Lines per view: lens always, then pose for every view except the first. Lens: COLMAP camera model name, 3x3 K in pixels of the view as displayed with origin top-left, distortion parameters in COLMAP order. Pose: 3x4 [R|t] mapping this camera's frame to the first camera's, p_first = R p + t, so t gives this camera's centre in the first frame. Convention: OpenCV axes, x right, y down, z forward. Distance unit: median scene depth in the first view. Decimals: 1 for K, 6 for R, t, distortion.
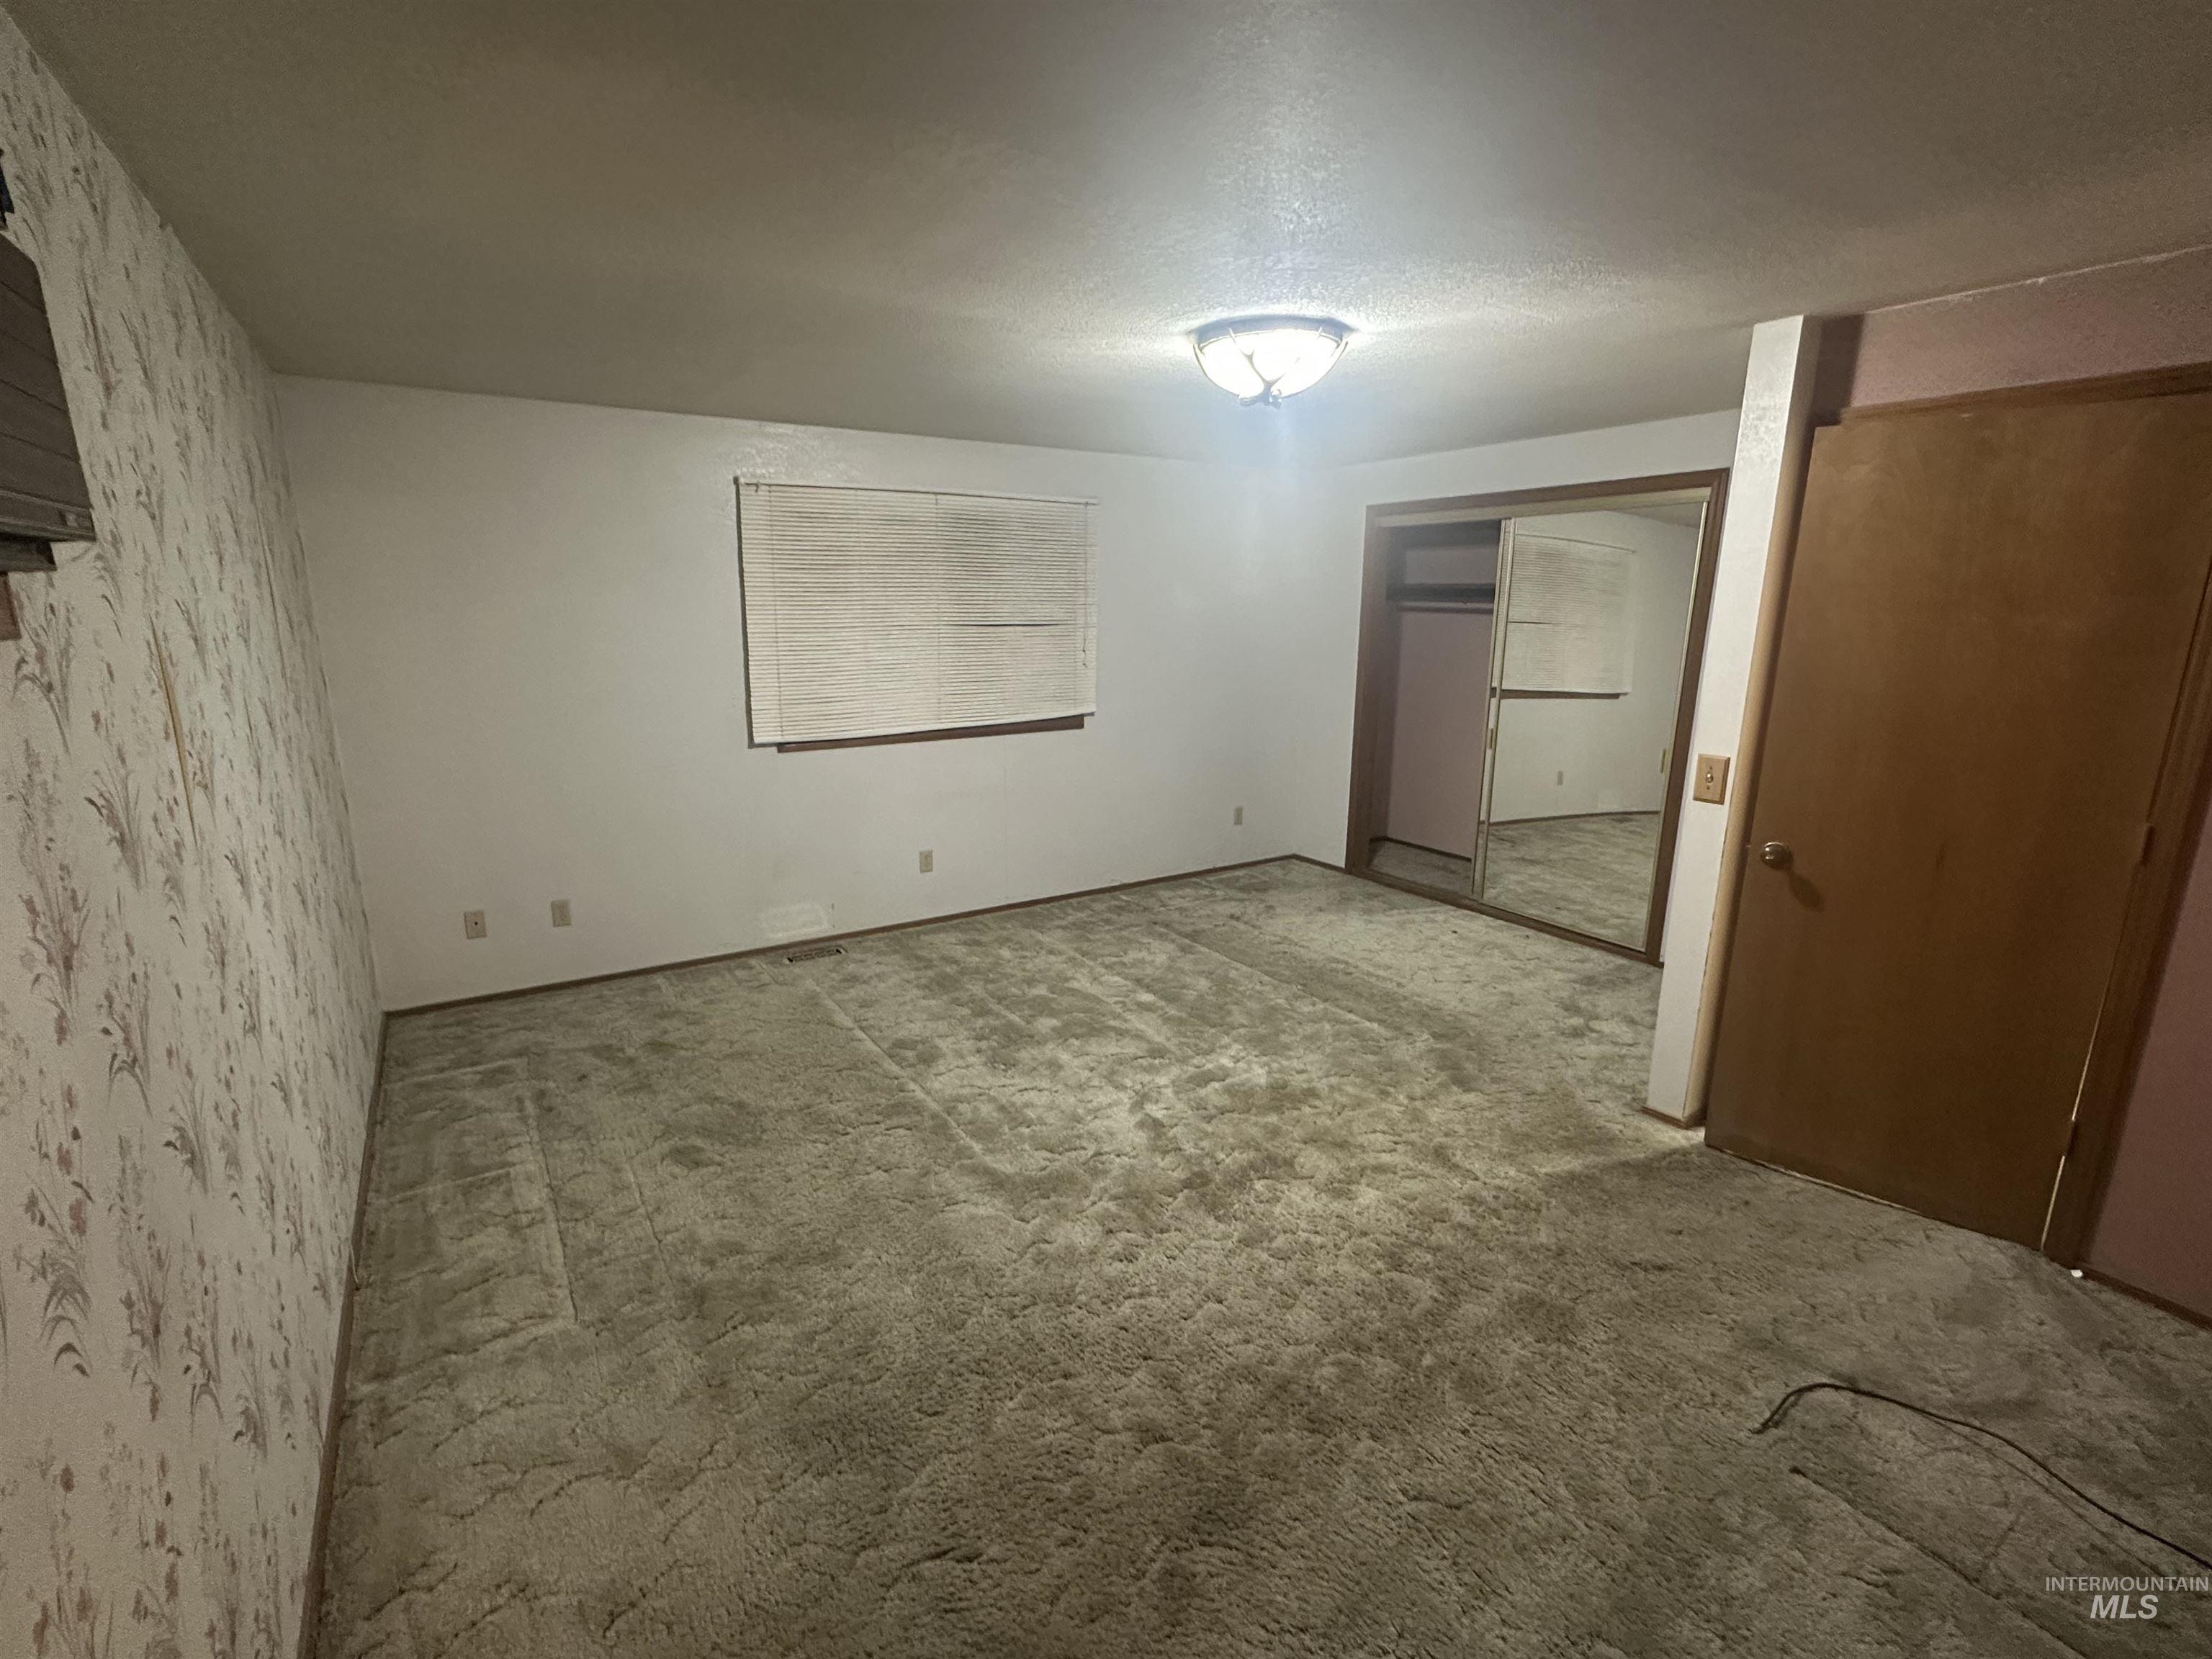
lens RADIAL K [[1018.3, 0, 1105.2], [0, 1018.3, 823.6], [0, 0, 1]] dist [-0.003083, 0.001111]
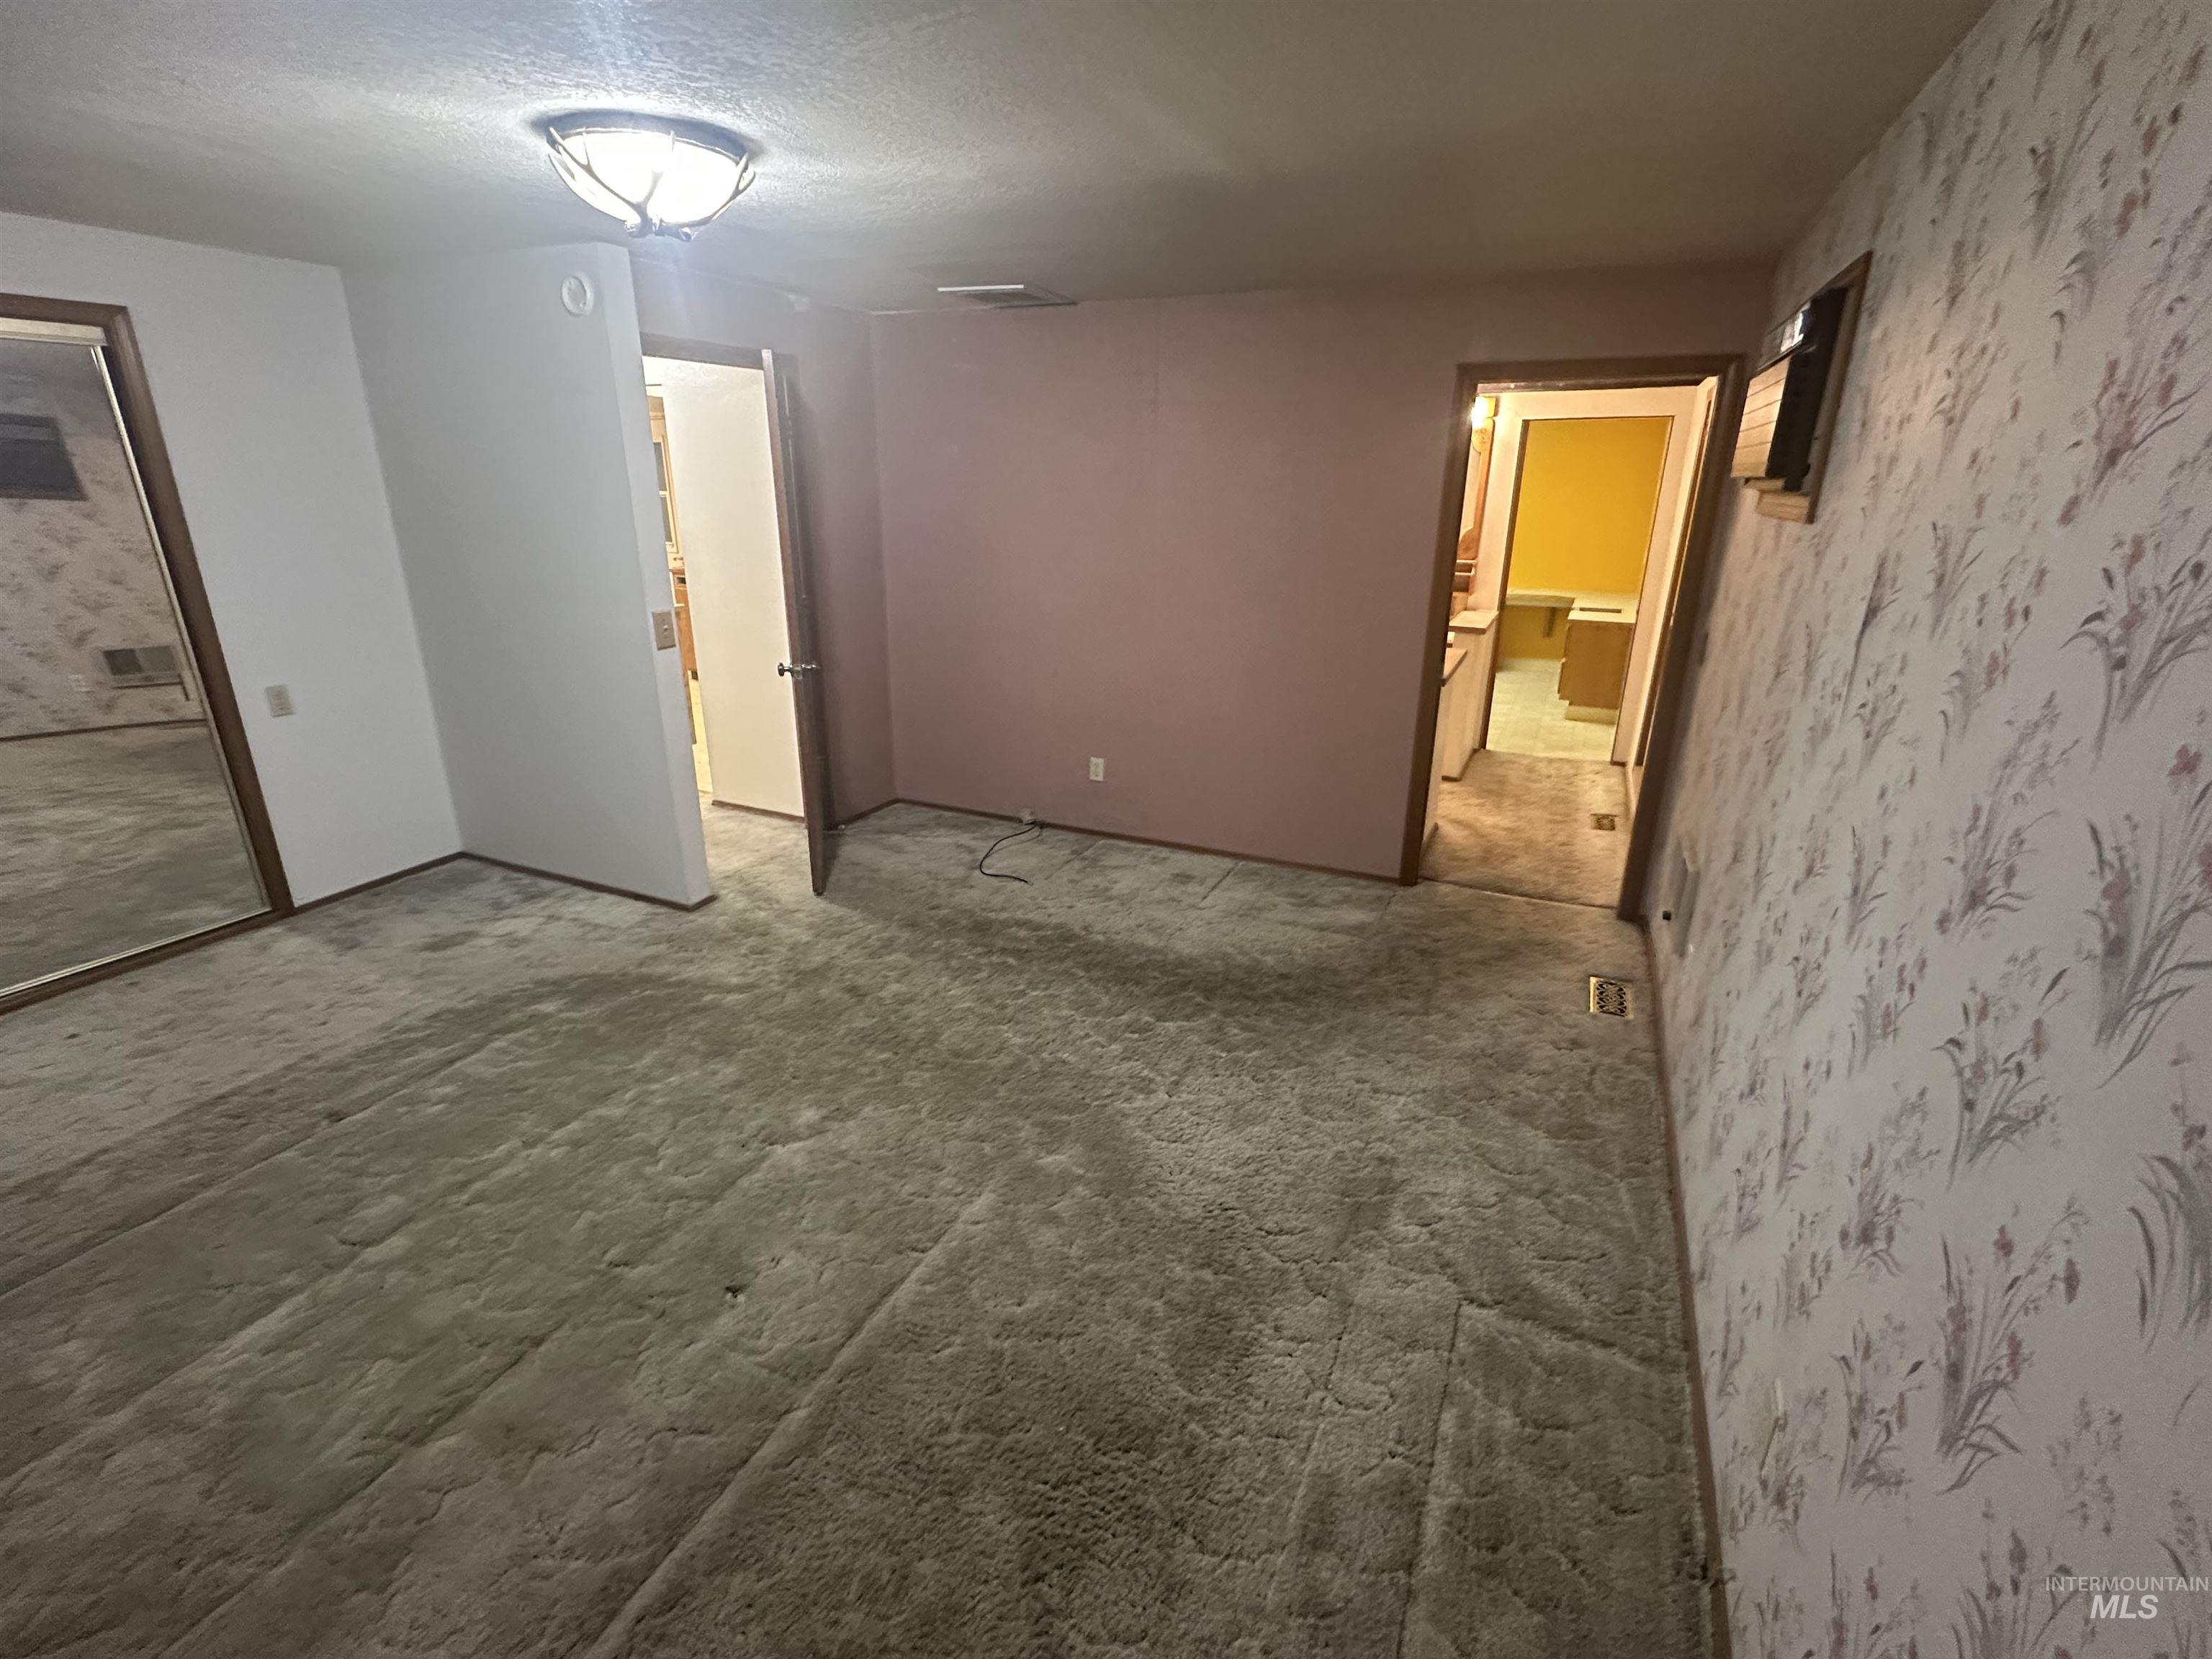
lens RADIAL K [[1018.3, 0, 1105.2], [0, 1018.3, 823.6], [0, 0, 1]] dist [-0.003083, 0.001111]
pose [[-0.528483, -0.289448, 0.798076, -0.465410], [0.174474, 0.882982, 0.435778, -0.175352], [-0.830821, 0.369545, -0.416140, 0.714805]]
